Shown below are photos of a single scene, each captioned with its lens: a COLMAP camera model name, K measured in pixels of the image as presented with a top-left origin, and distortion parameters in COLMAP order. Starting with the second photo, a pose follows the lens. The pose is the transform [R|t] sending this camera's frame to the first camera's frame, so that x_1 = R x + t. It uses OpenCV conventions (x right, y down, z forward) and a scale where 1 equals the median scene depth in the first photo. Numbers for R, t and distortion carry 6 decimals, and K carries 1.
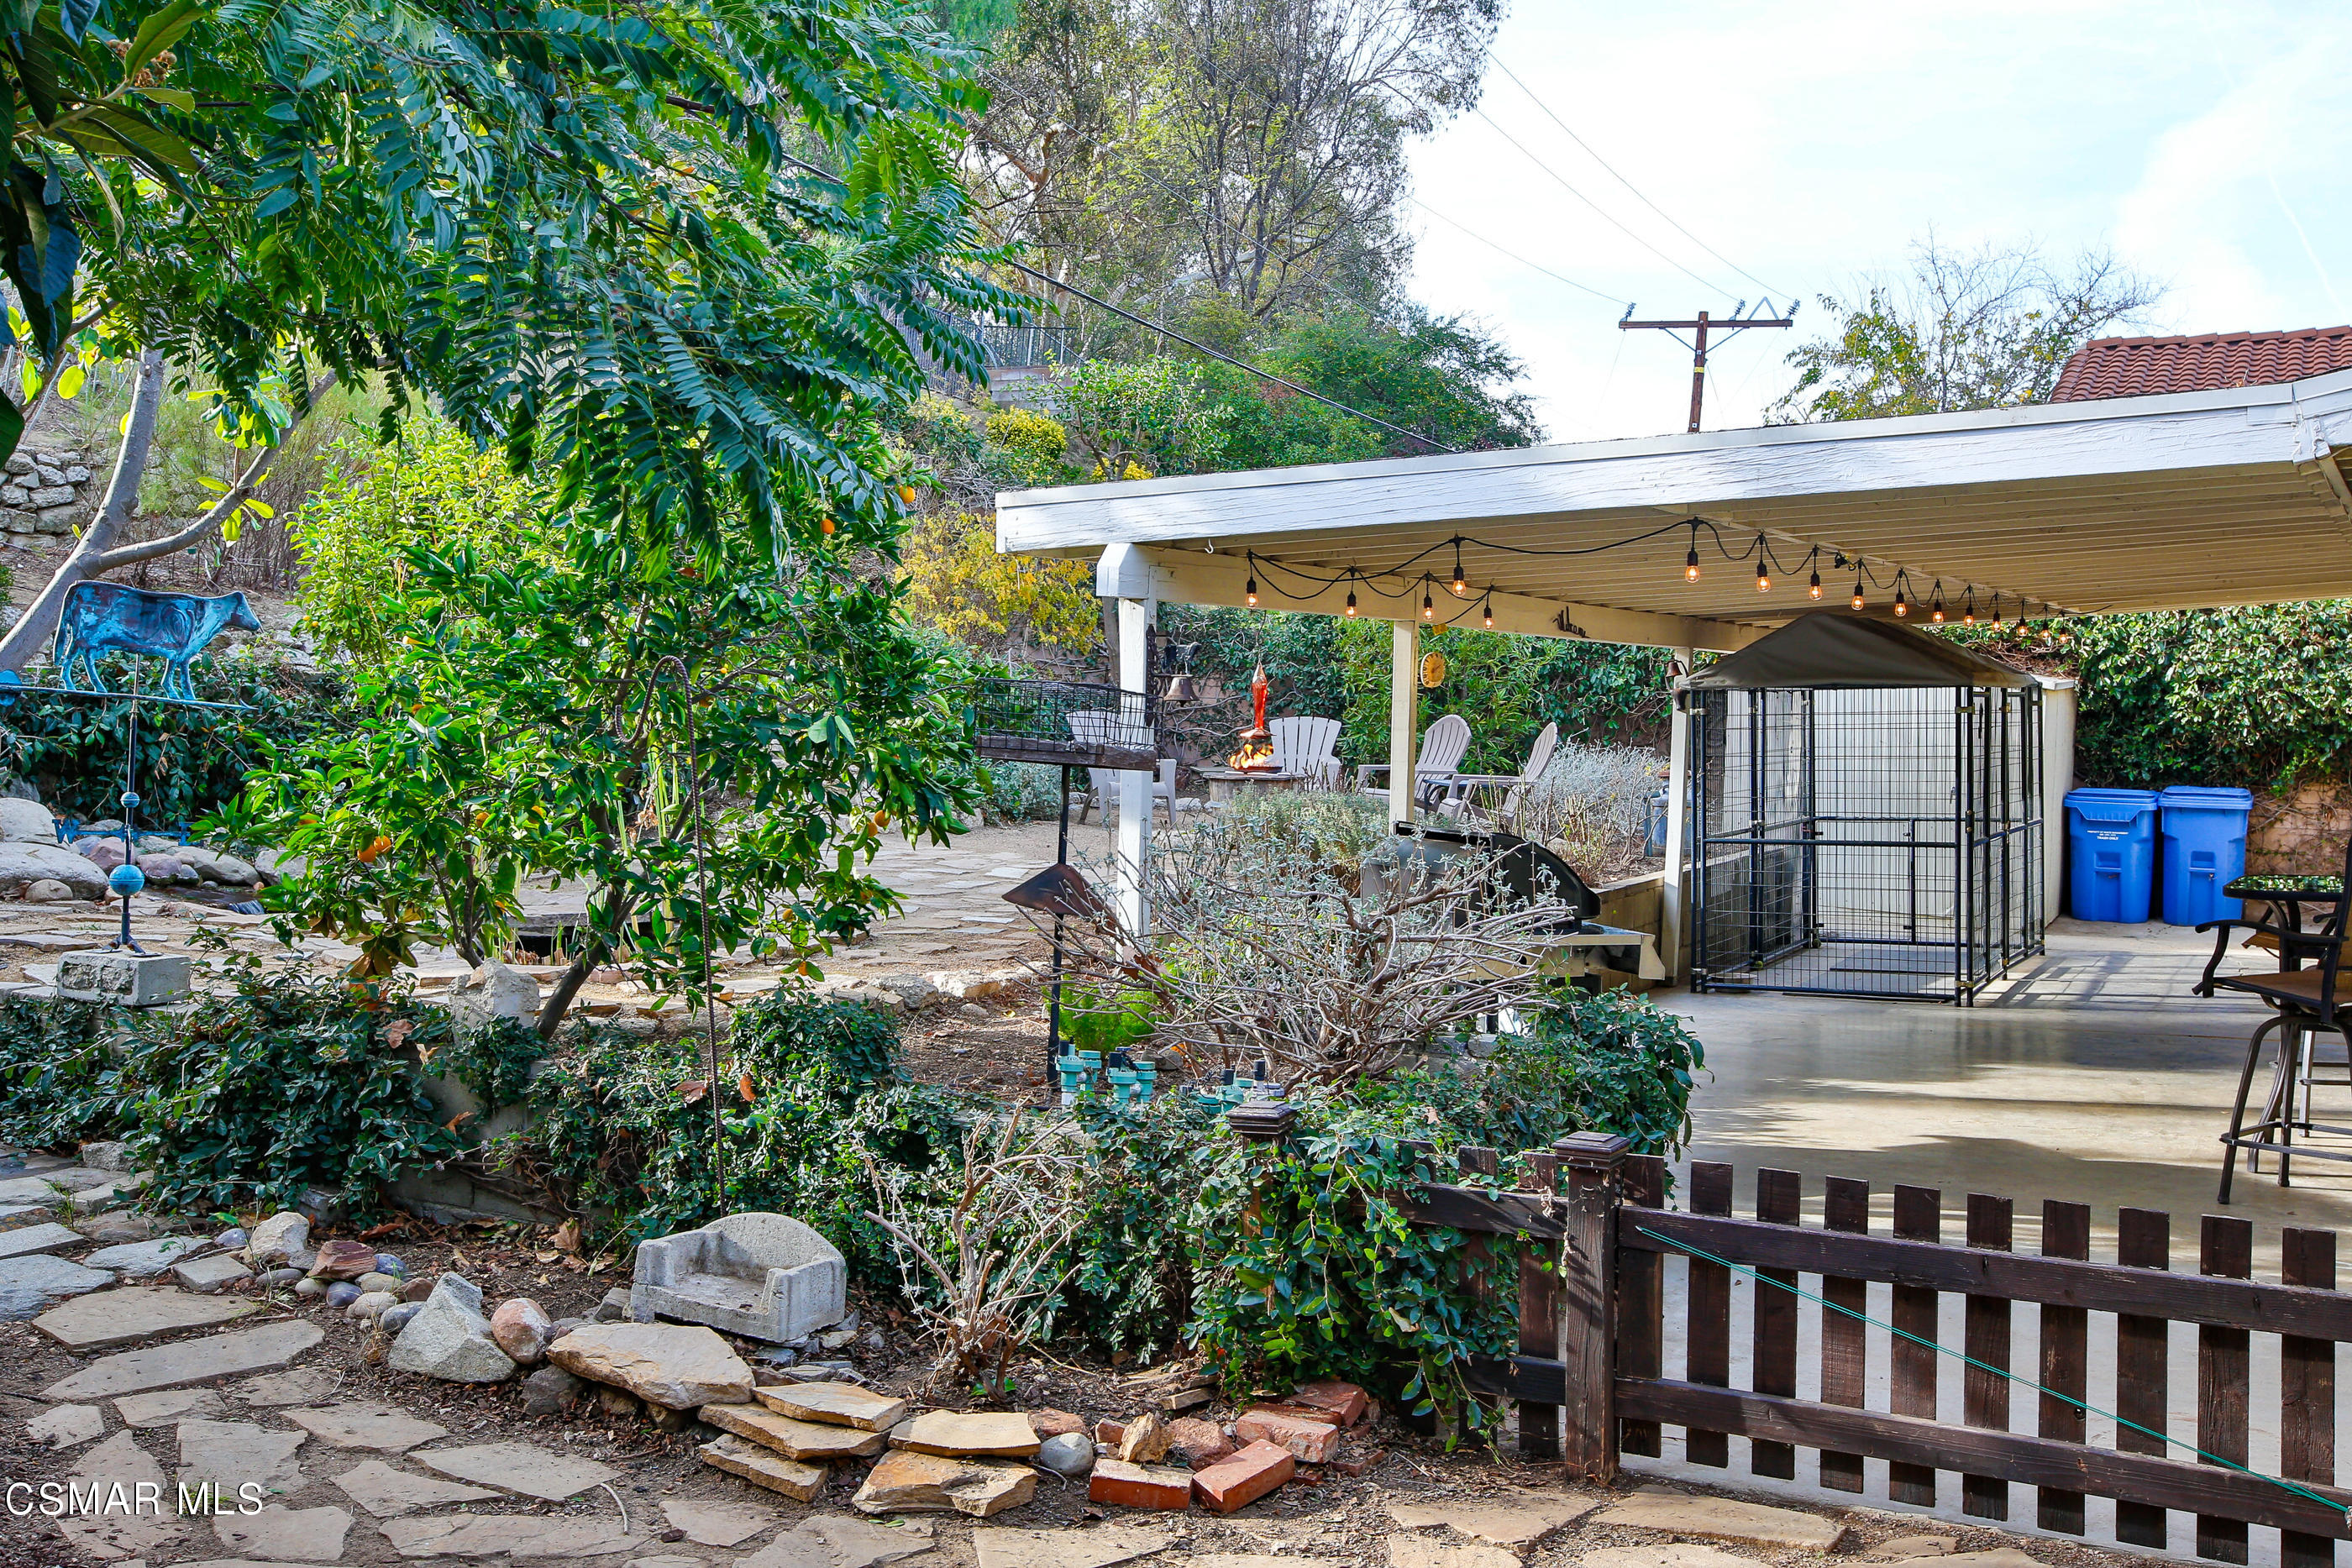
lens RADIAL K [[2355.7, 0, 1159.0], [0, 2355.7, 767.1], [0, 0, 1]] dist [0.046099, 0.000000]
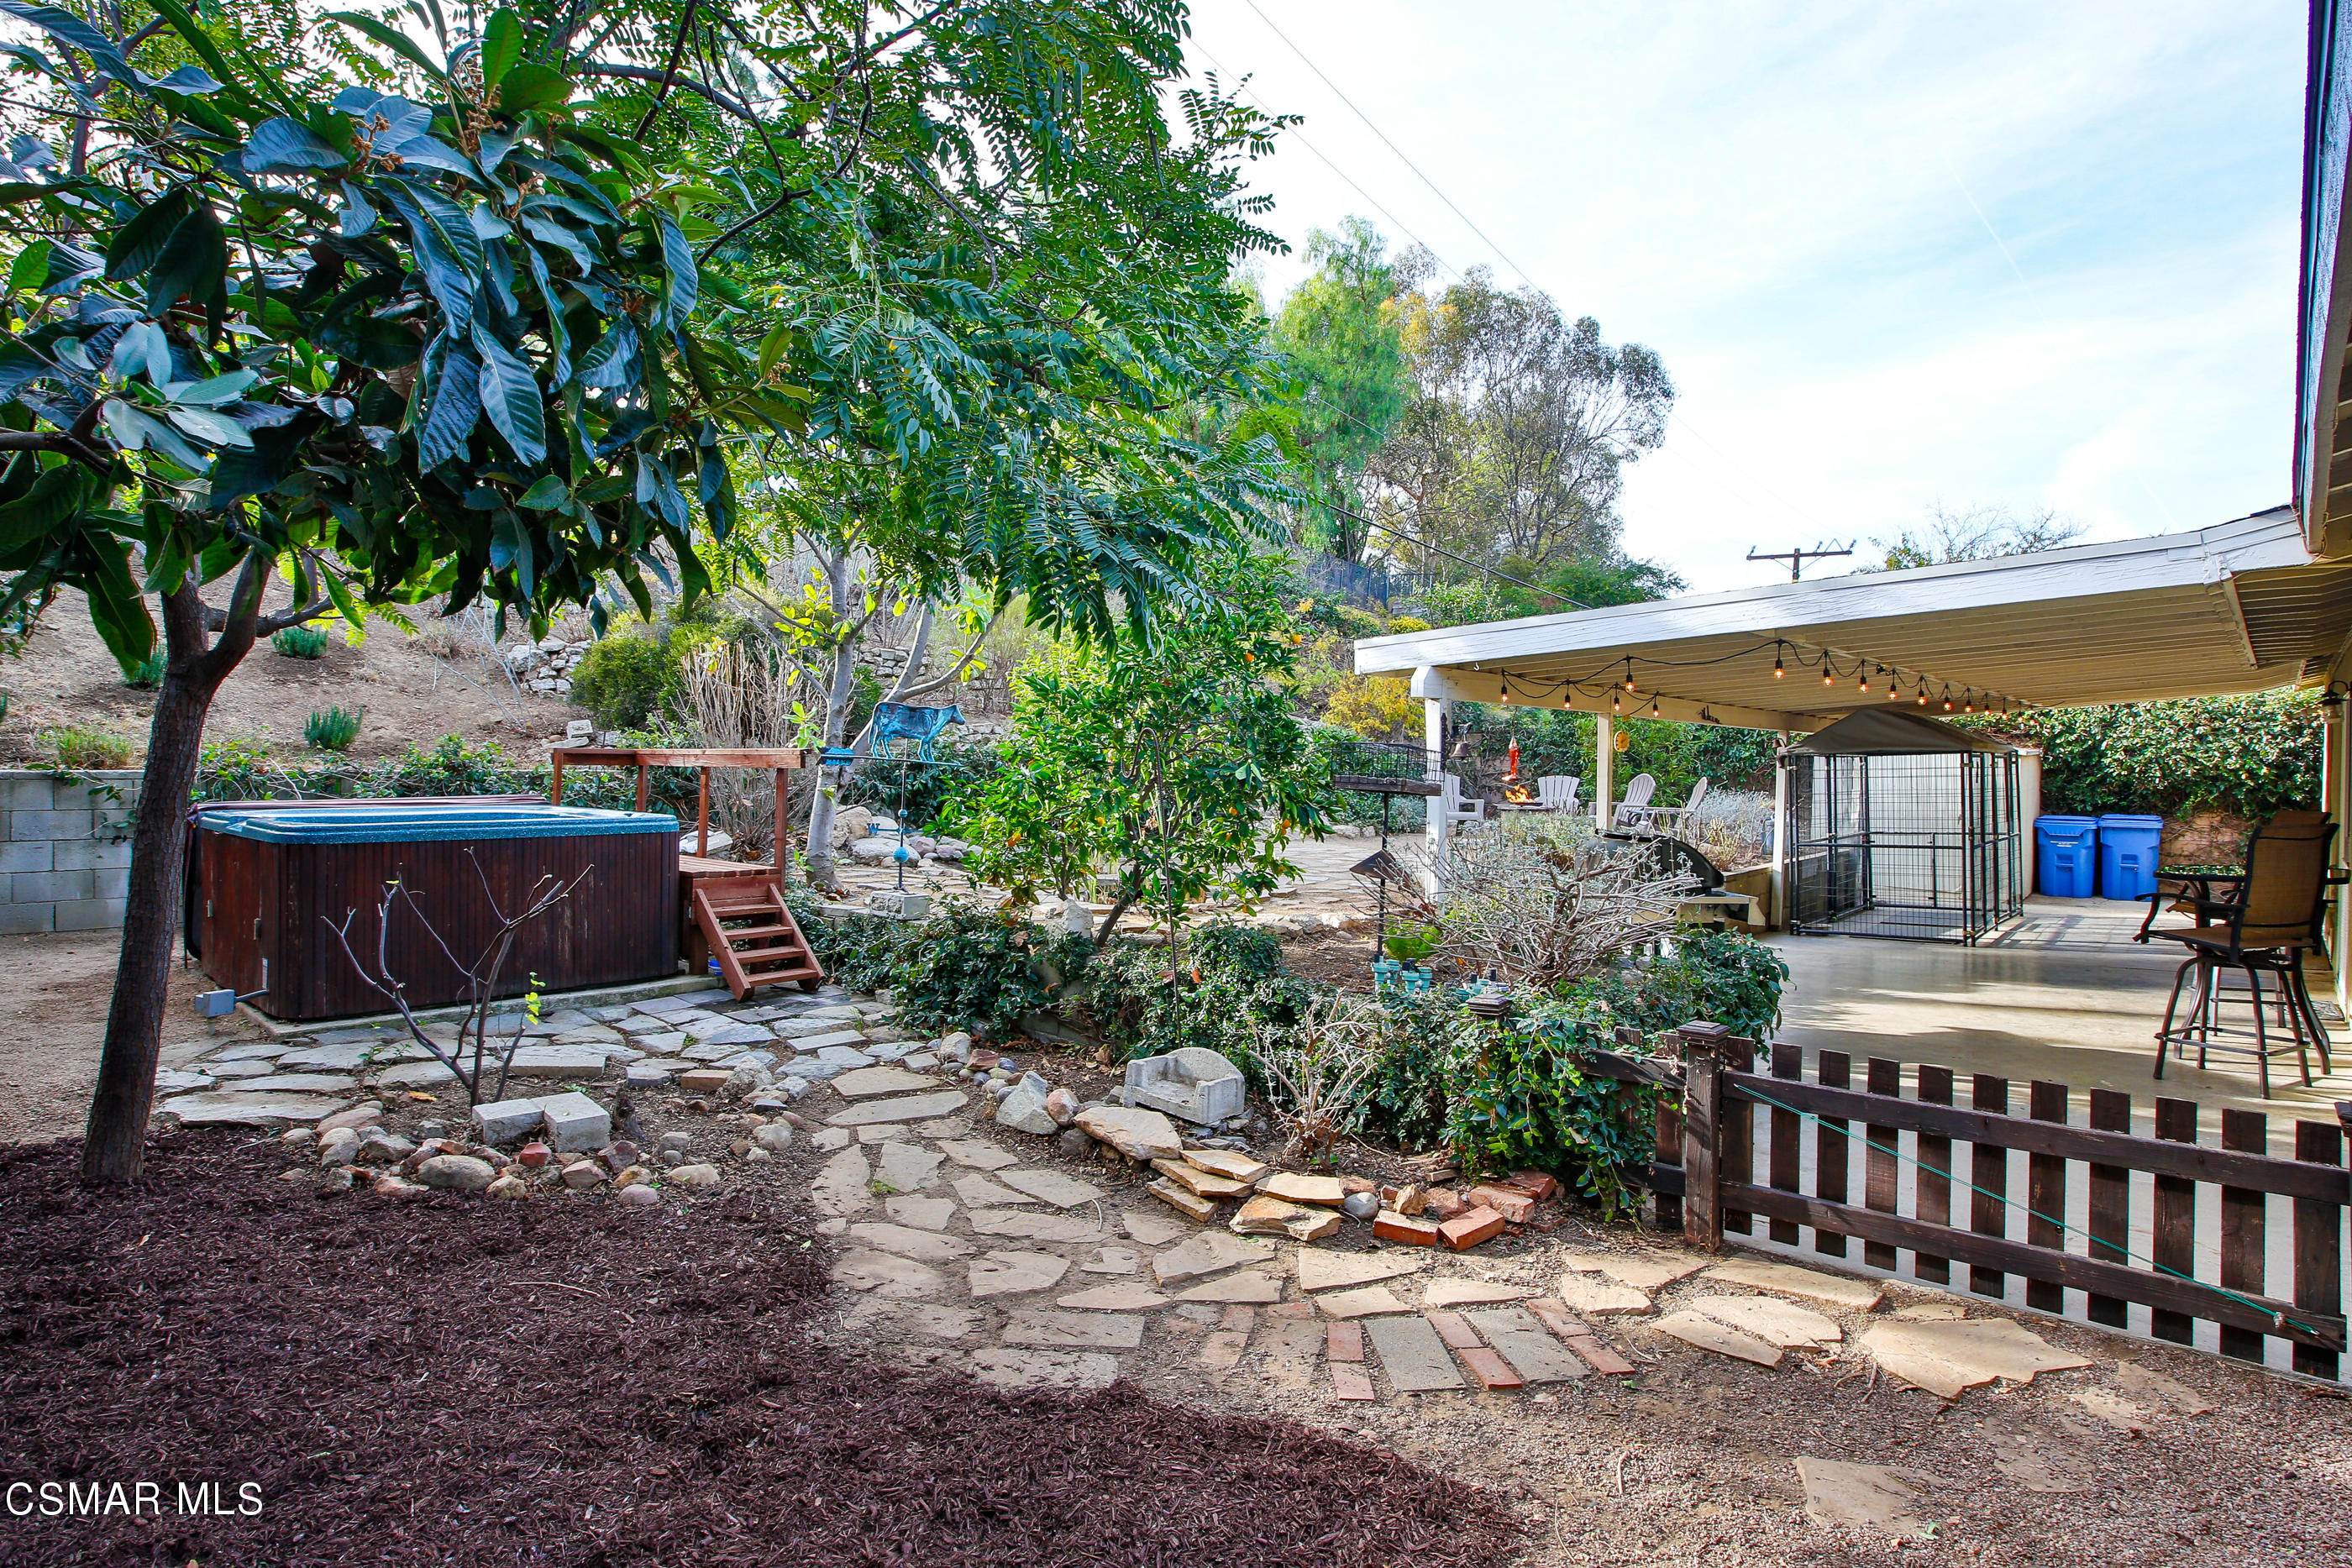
lens RADIAL K [[1215.3, 0, 1175.1], [0, 1215.3, 773.2], [0, 0, 1]] dist [-0.035823, 0.013278]
pose [[0.967433, -0.007520, -0.253015, 0.036694], [-0.000081, 0.999549, -0.030015, 0.011783], [0.253127, 0.029058, 0.966997, 0.107956]]
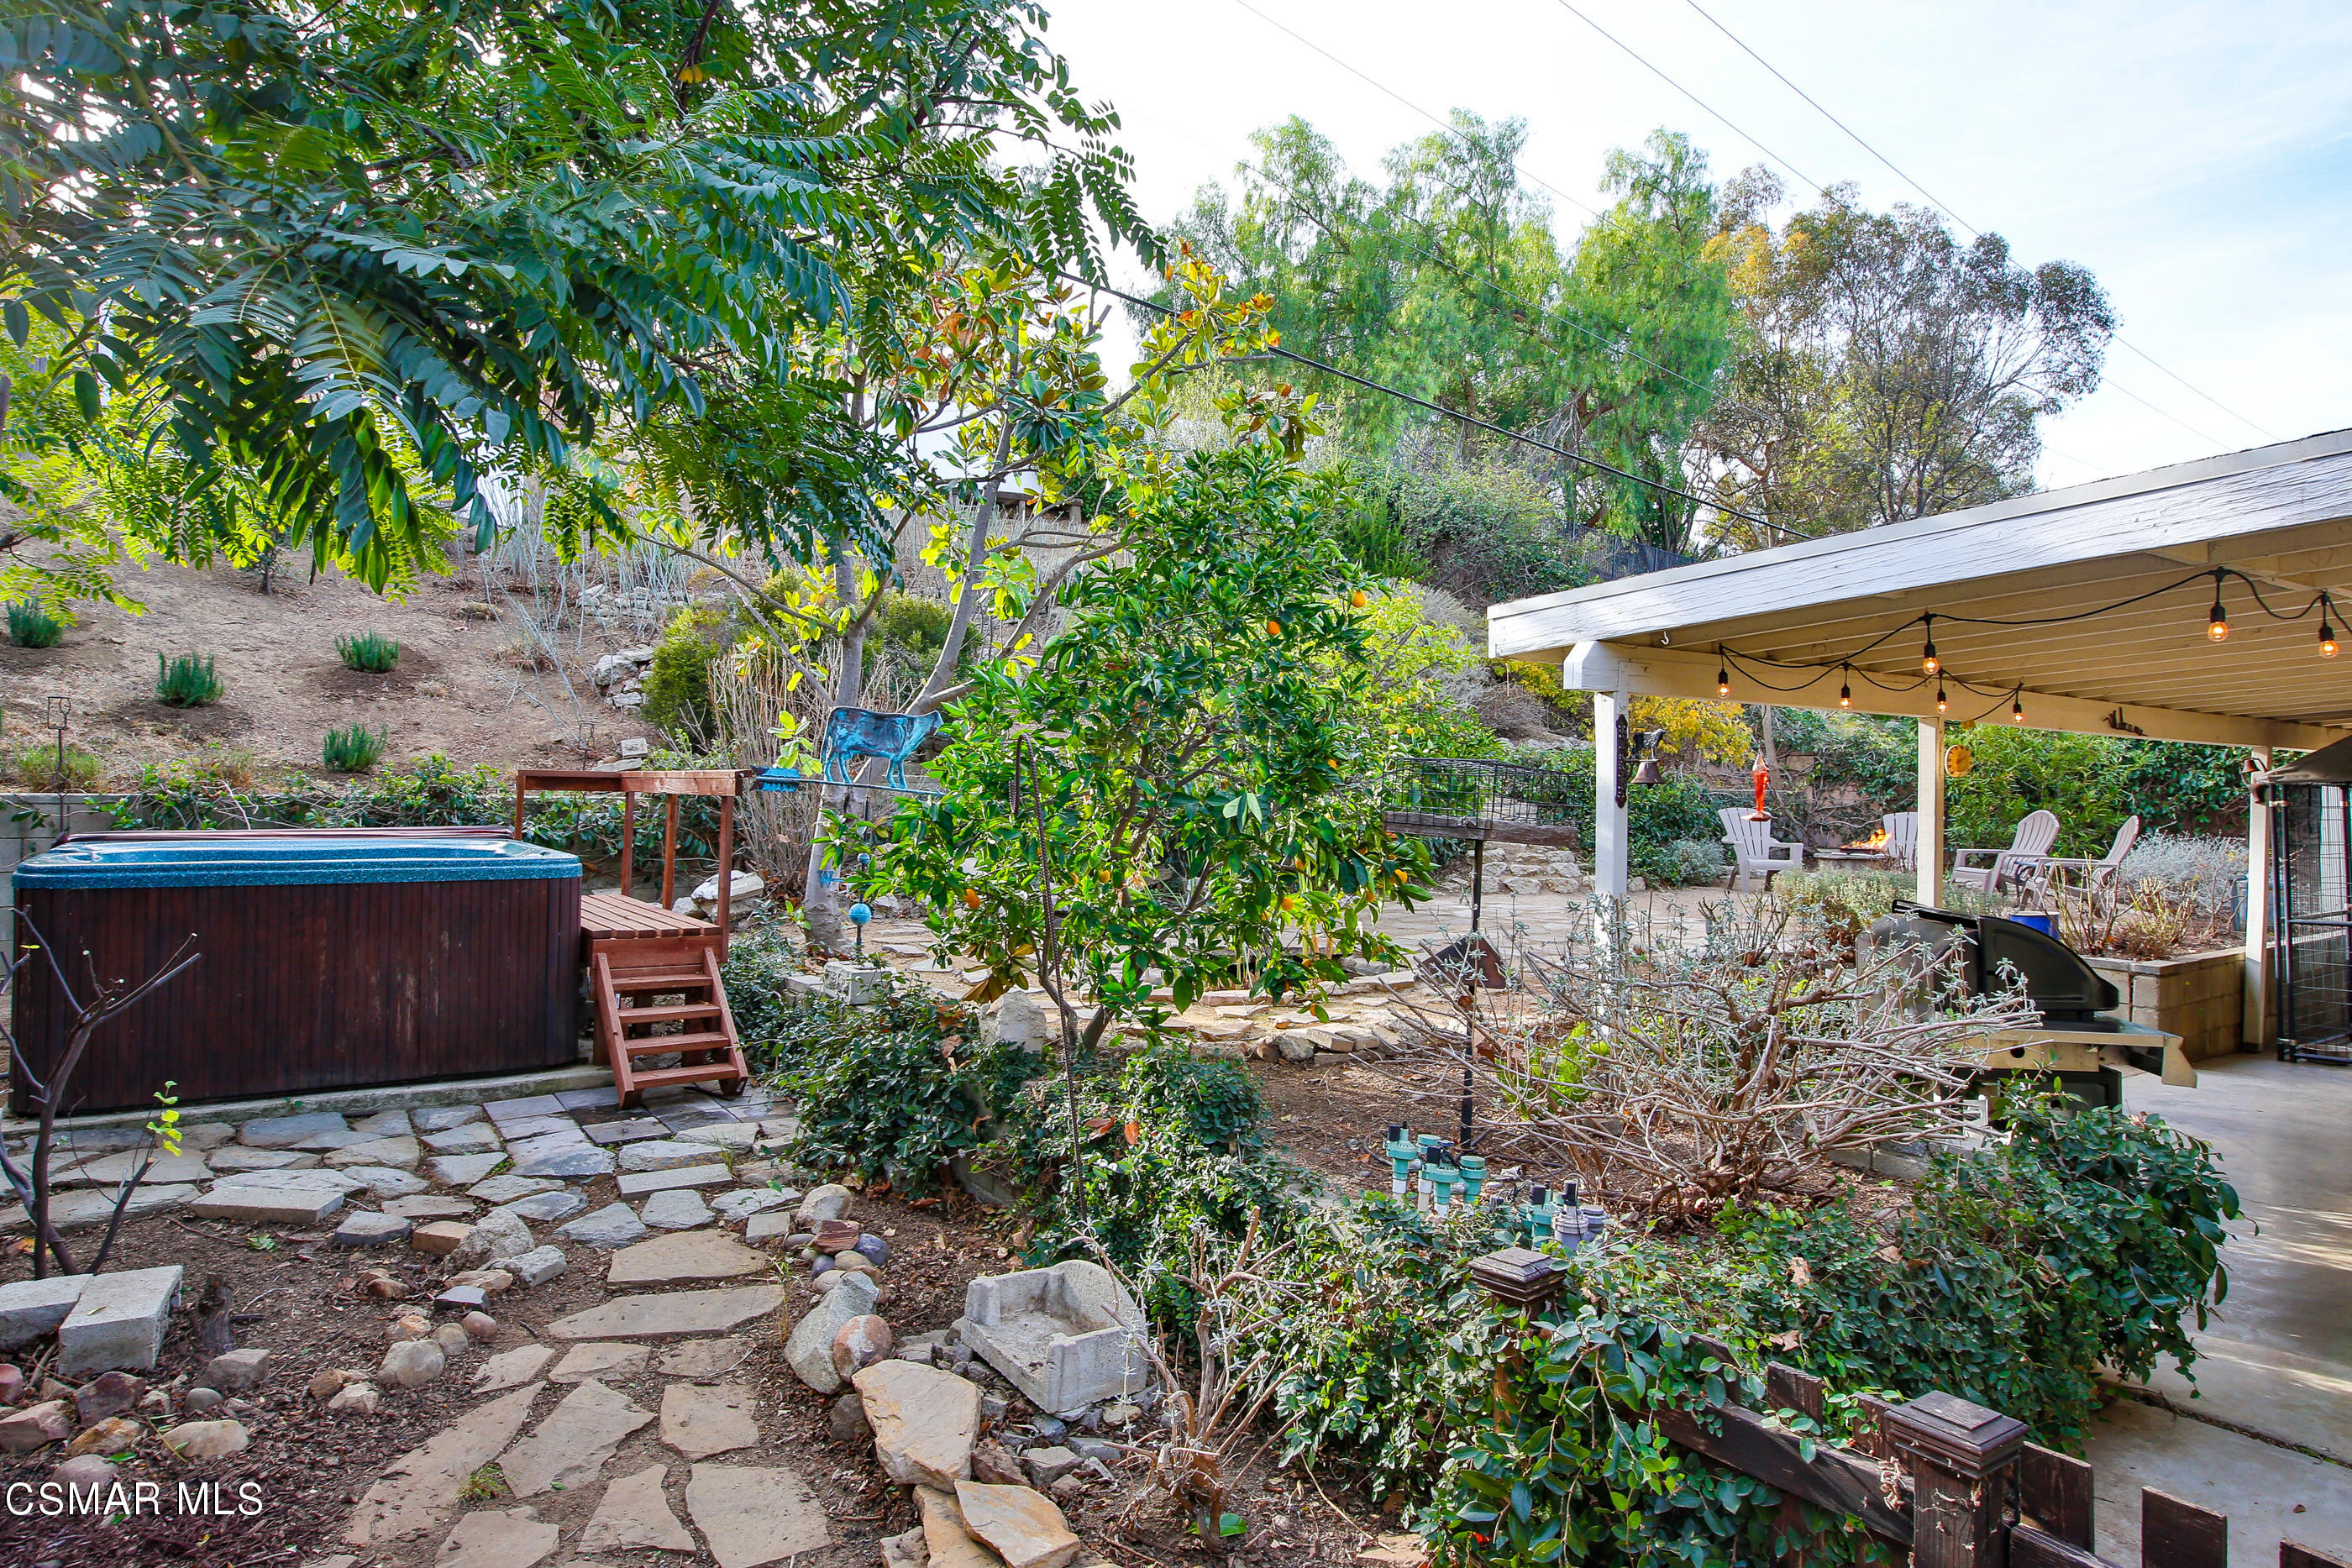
lens RADIAL K [[1334.0, 0, 1170.9], [0, 1334.0, 772.6], [0, 0, 1]] dist [-0.029911, 0.019404]
pose [[0.881896, -0.012336, -0.471282, 0.122192], [-0.013719, 0.998563, -0.051808, 0.001746], [0.471244, 0.052155, 0.880459, 0.418934]]
